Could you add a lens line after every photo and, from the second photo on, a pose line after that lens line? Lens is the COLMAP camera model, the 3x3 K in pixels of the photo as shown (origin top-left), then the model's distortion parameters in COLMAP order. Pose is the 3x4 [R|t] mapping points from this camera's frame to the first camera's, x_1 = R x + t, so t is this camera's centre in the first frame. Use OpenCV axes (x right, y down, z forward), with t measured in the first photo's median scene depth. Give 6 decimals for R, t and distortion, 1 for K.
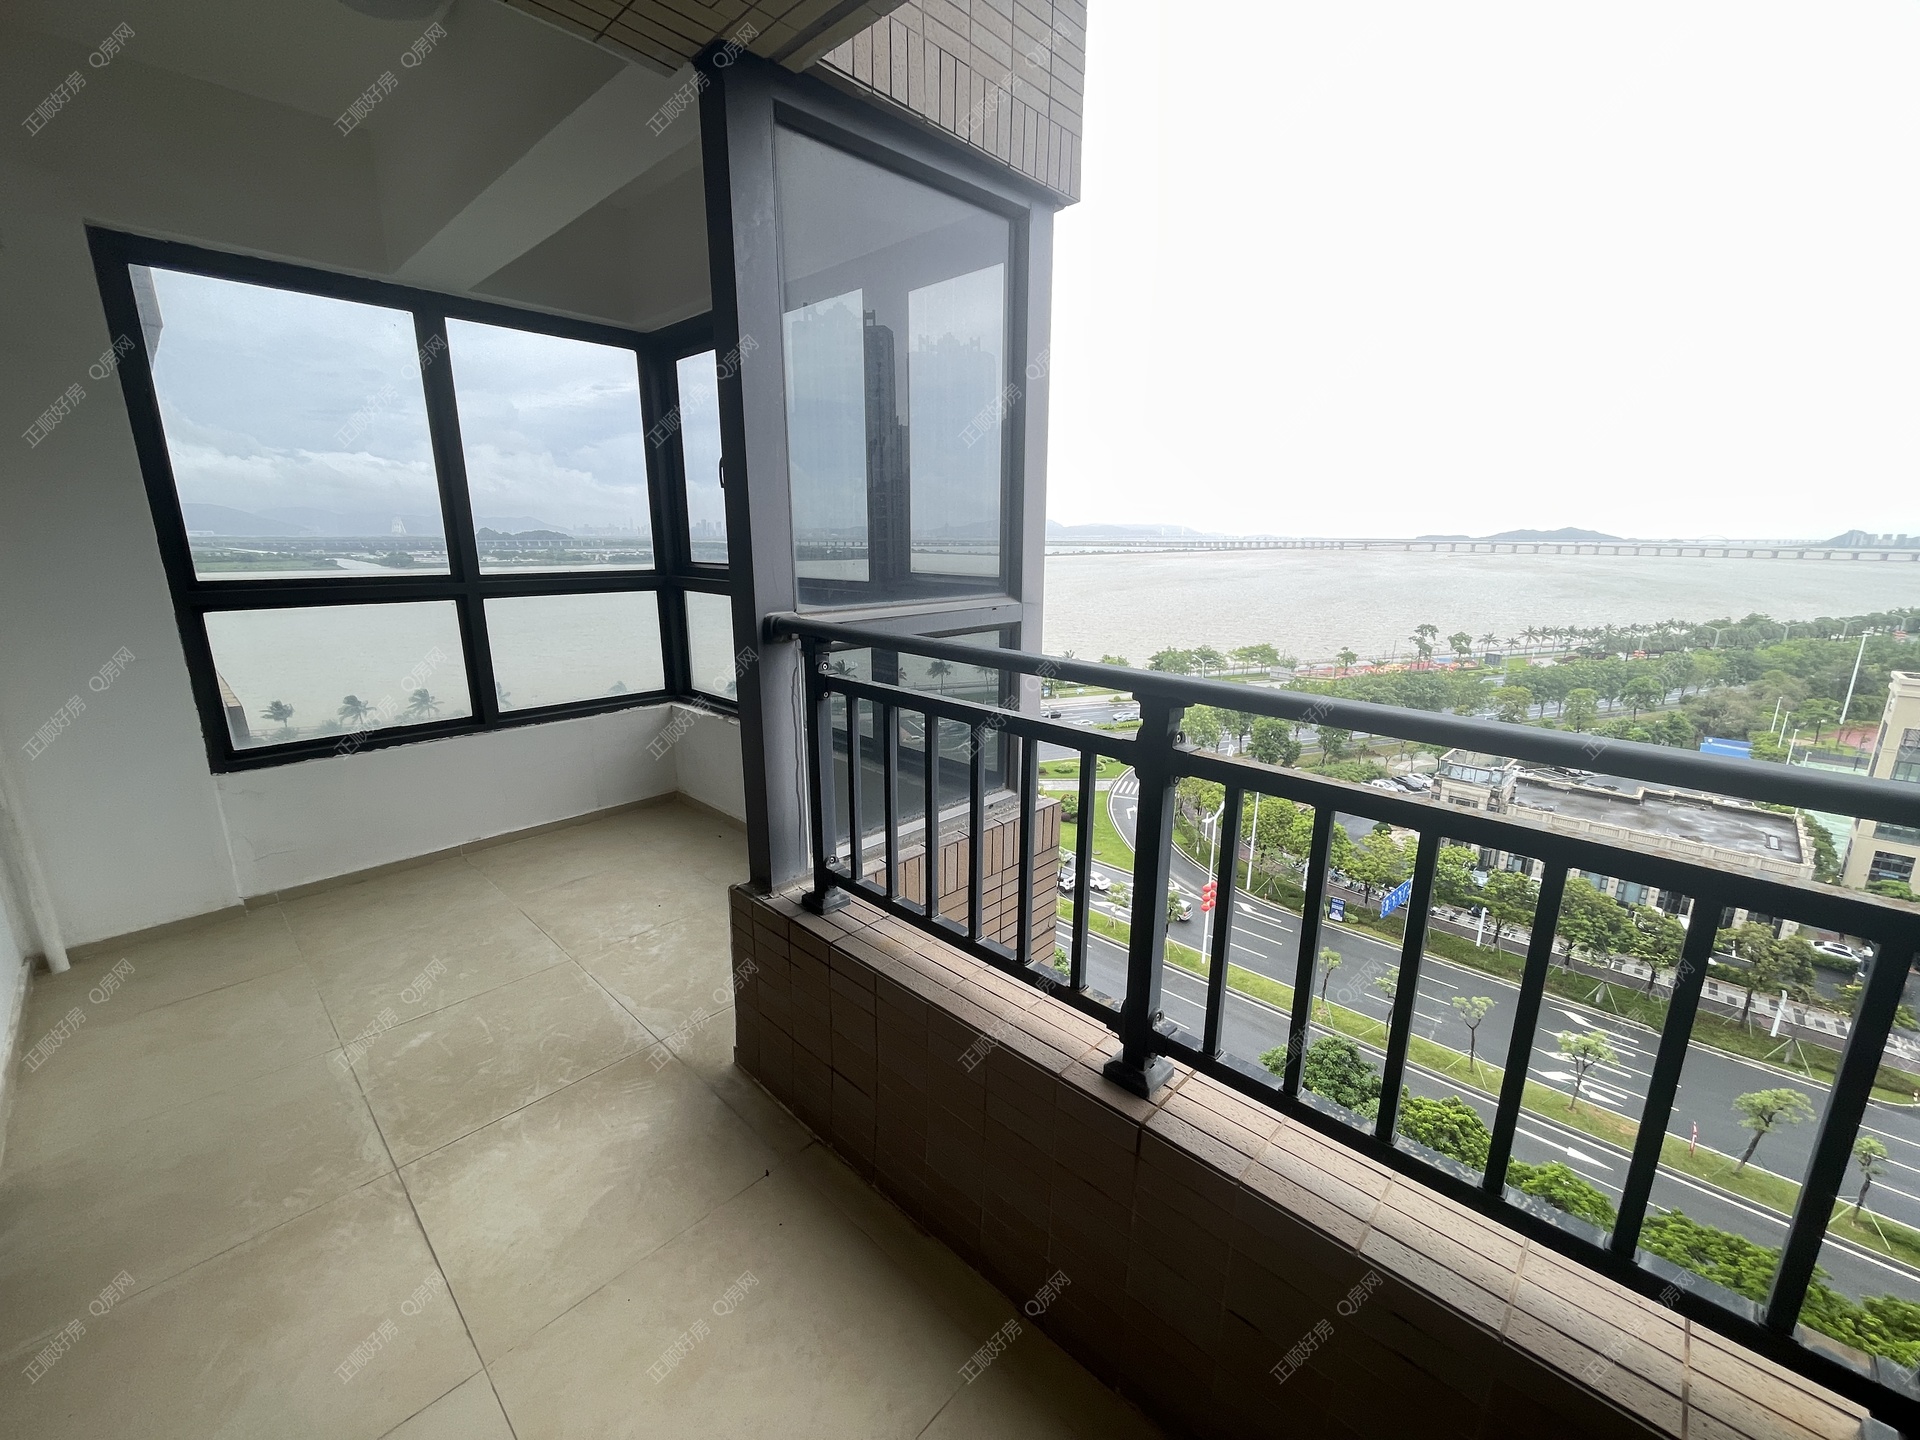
lens RADIAL K [[773.5, 0, 965.7], [0, 773.5, 720.4], [0, 0, 1]] dist [-0.002251, -0.000413]
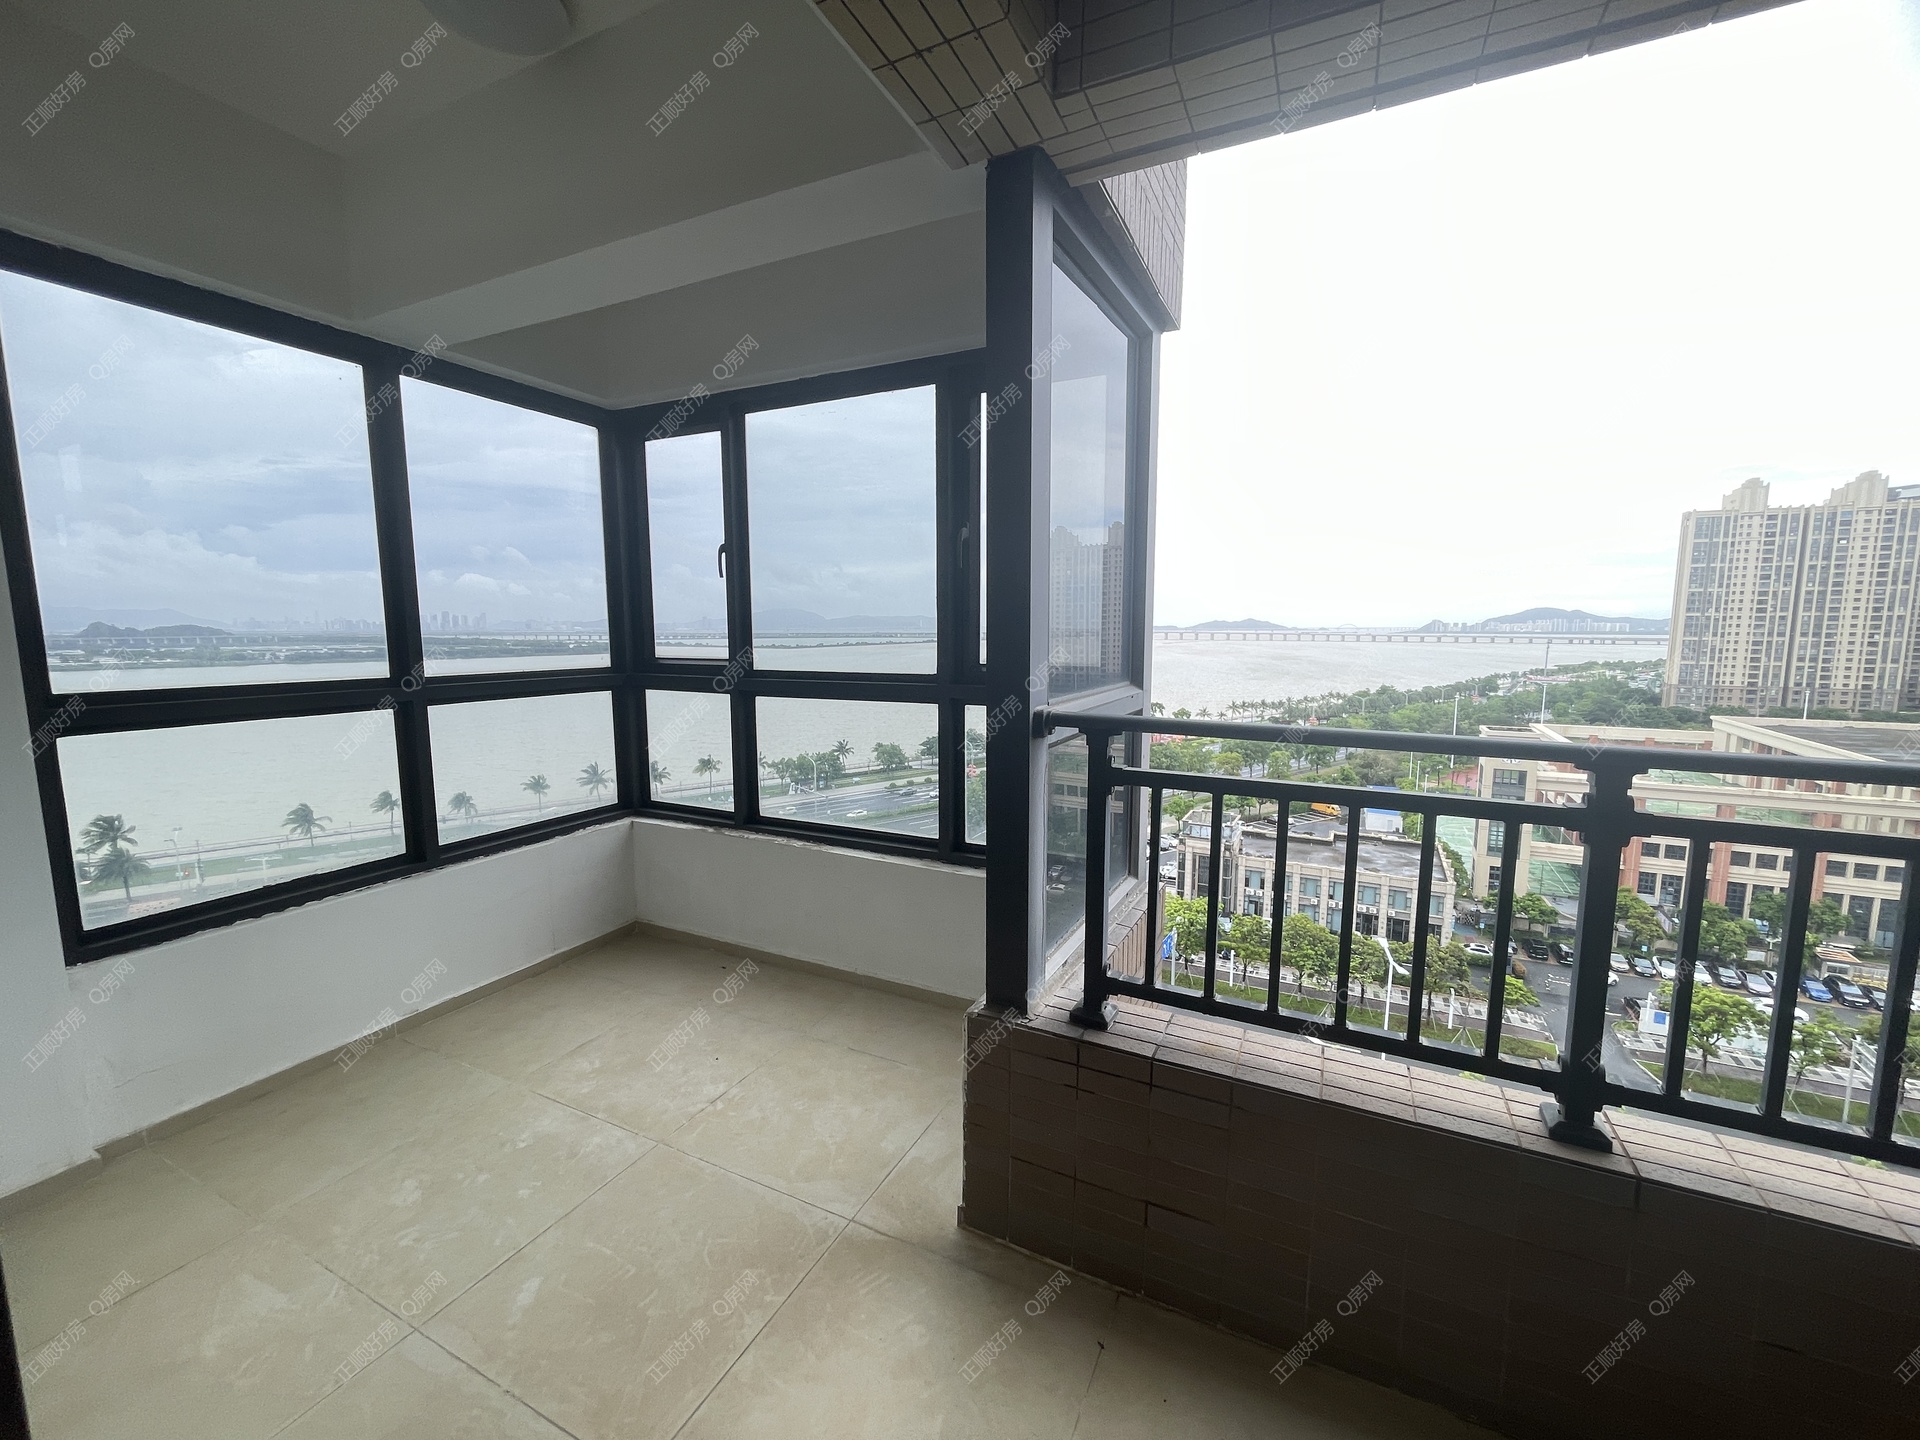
lens RADIAL K [[773.5, 0, 965.7], [0, 773.5, 720.4], [0, 0, 1]] dist [-0.002251, -0.000413]
pose [[0.955600, -0.040187, 0.291914, -0.293587], [0.073429, 0.991881, -0.103825, -0.014985], [-0.285372, 0.120650, 0.950793, 0.062004]]
